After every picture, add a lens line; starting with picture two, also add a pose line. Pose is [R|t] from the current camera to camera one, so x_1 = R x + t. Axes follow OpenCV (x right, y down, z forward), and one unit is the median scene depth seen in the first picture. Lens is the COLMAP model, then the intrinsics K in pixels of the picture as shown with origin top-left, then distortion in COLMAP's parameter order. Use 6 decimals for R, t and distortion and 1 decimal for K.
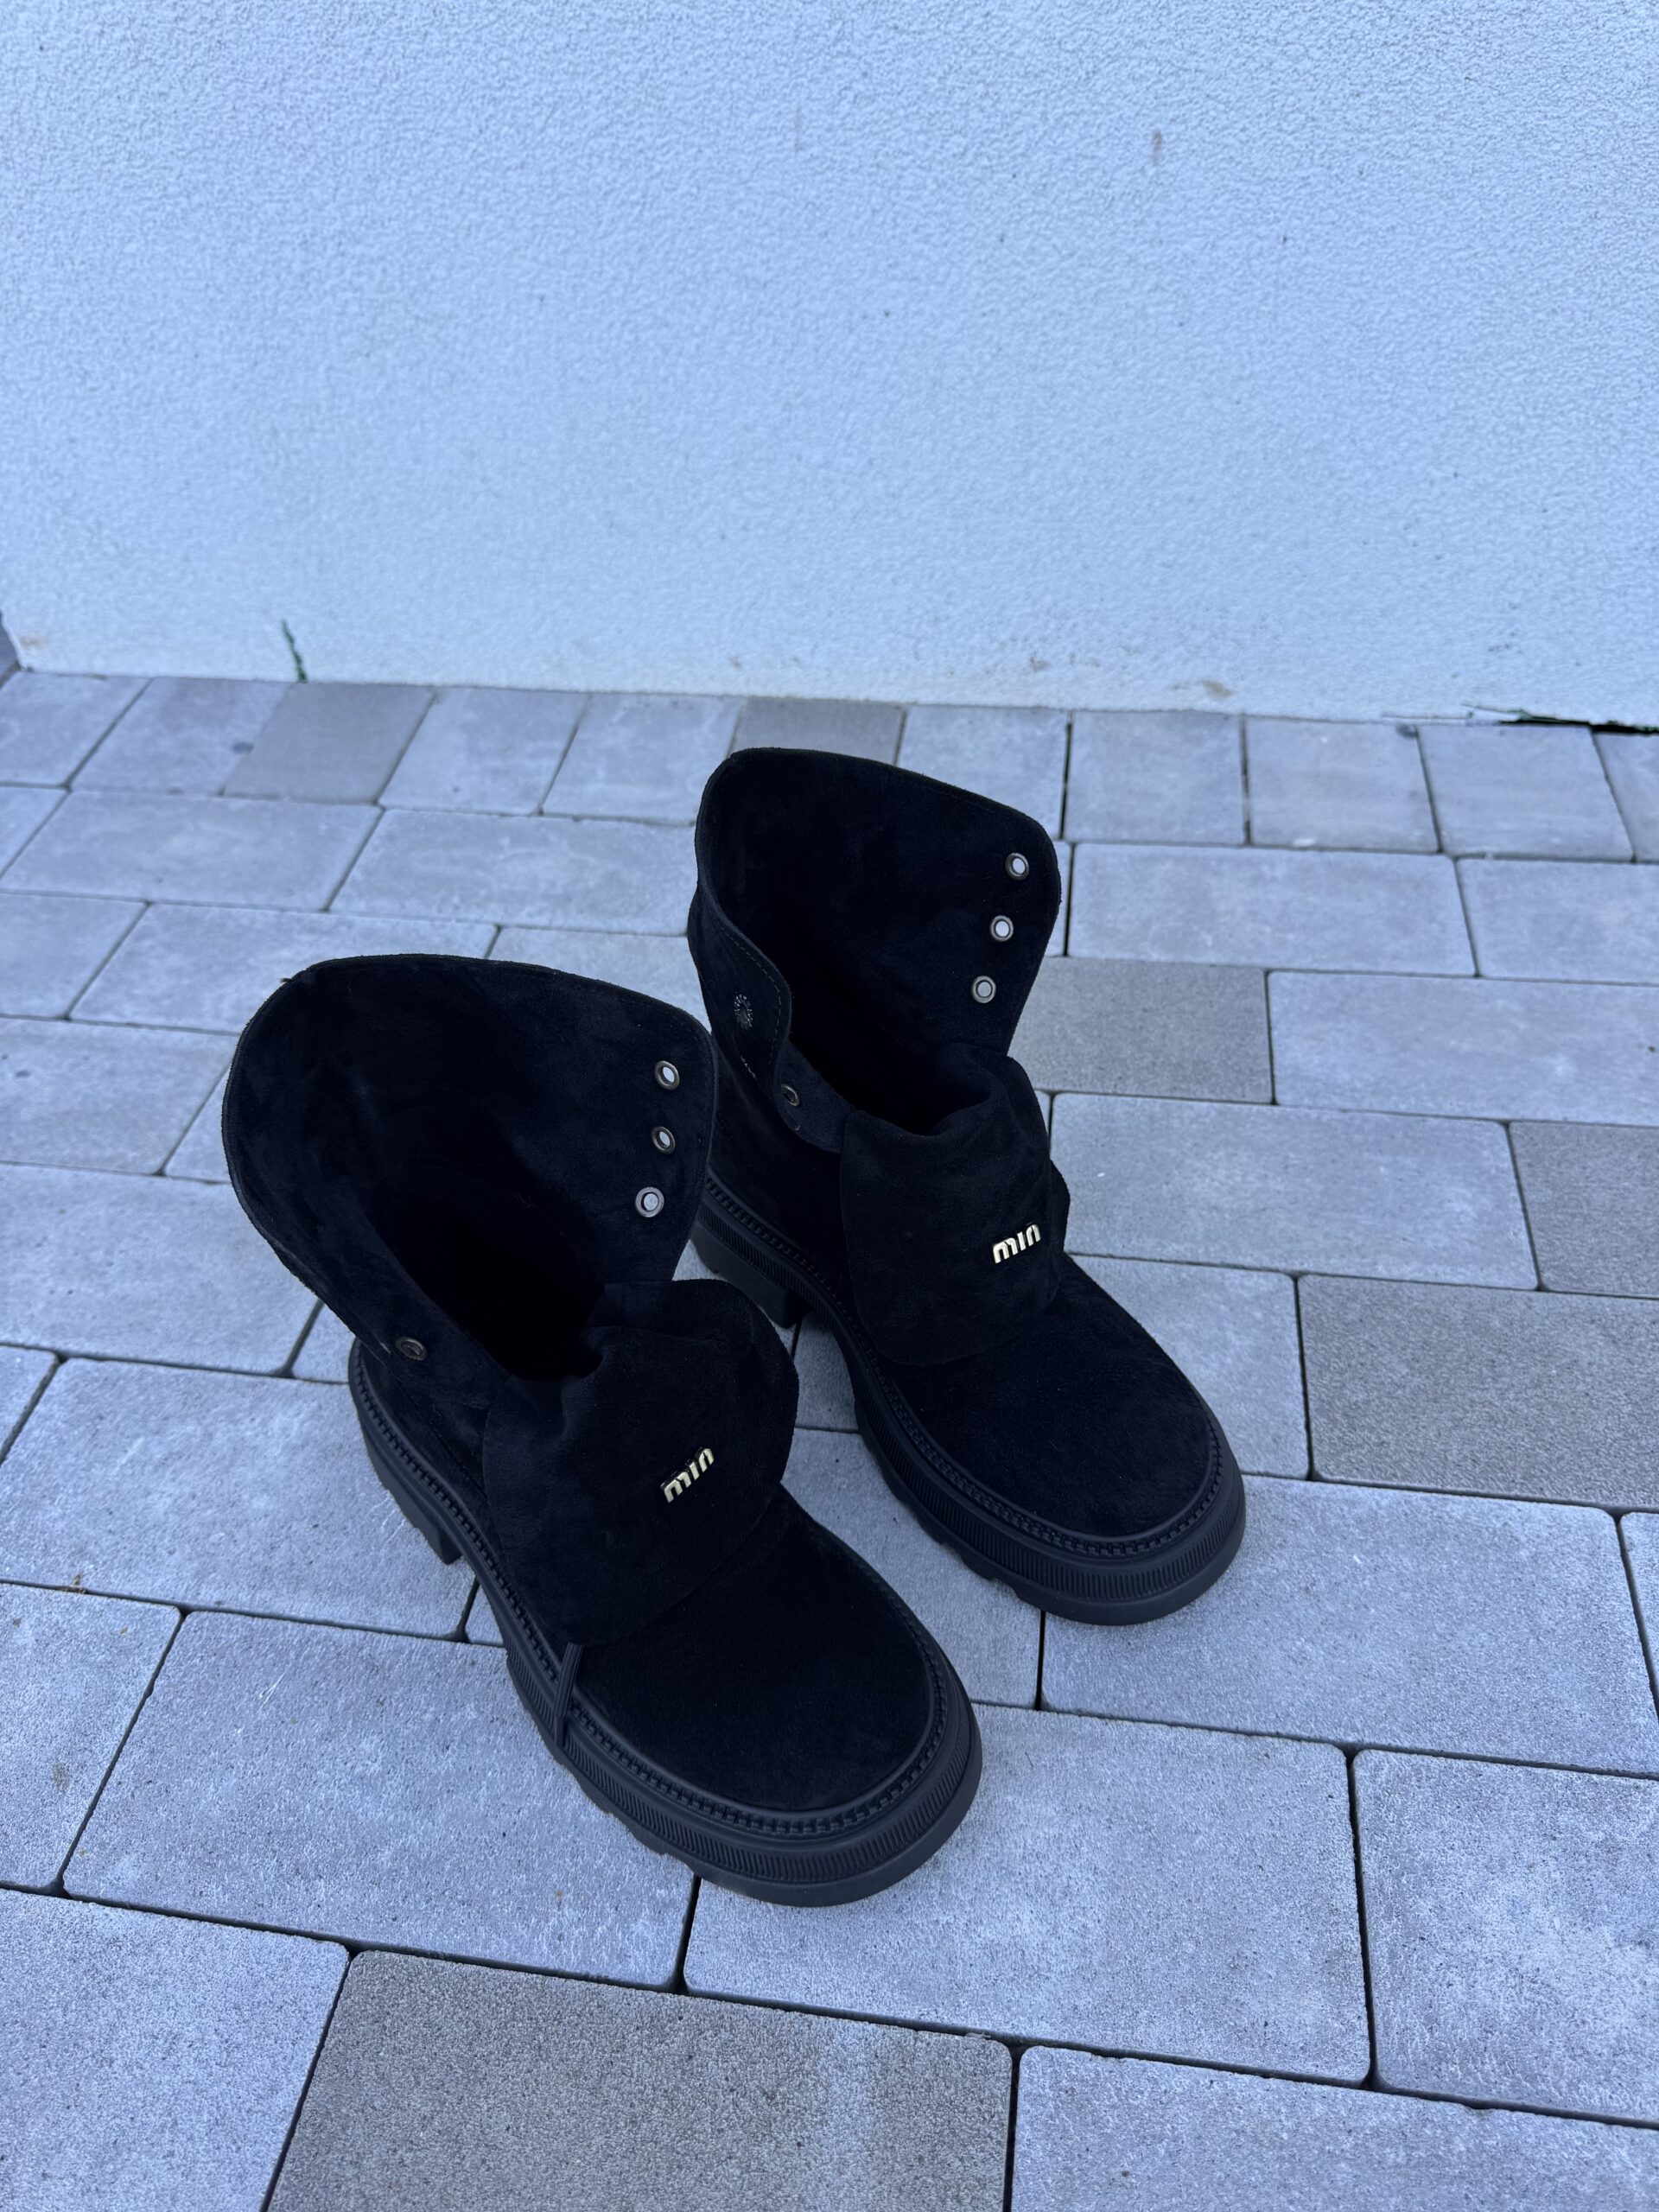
lens RADIAL K [[1565.8, 0, 672.6], [0, 1565.8, 1099.8], [0, 0, 1]] dist [-0.059093, 0.040383]
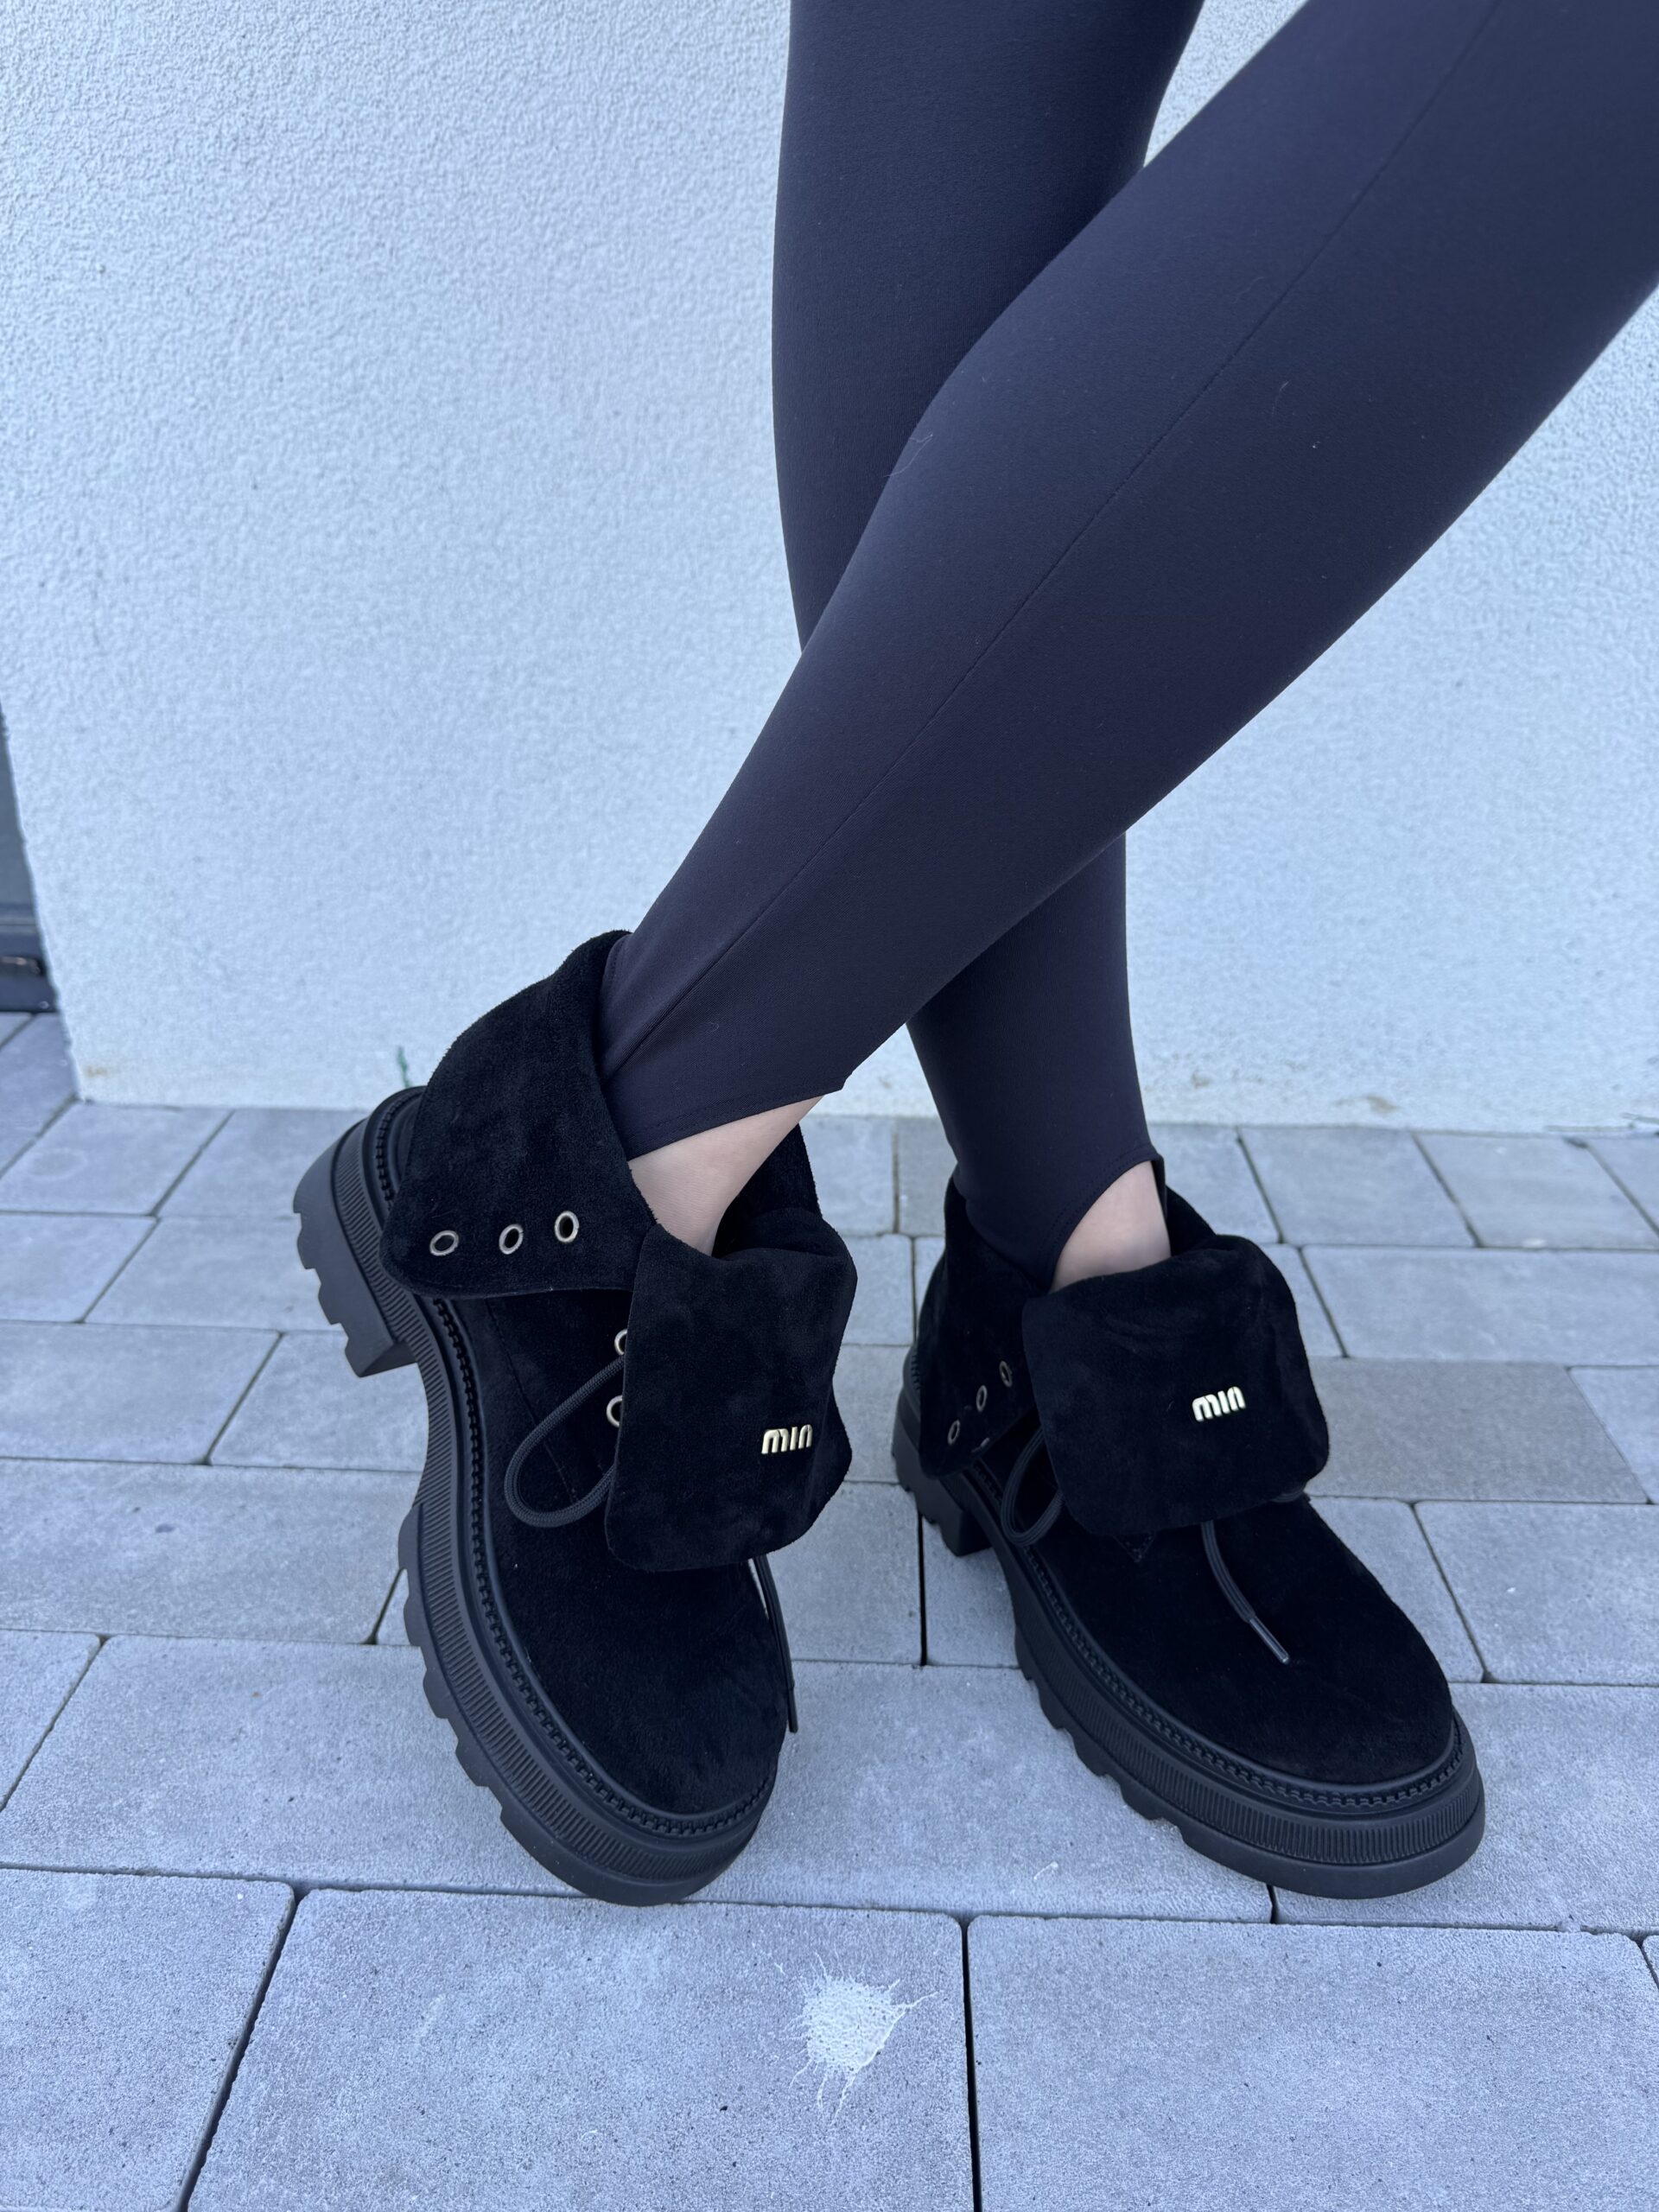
lens RADIAL K [[1589.6, 0, 832.4], [0, 1589.6, 1063.4], [0, 0, 1]] dist [0.013792, -0.035368]
pose [[0.991888, 0.003681, 0.127059, -0.152105], [0.036751, 0.948587, -0.314376, 0.023989], [-0.121683, 0.316495, 0.940757, 0.071946]]
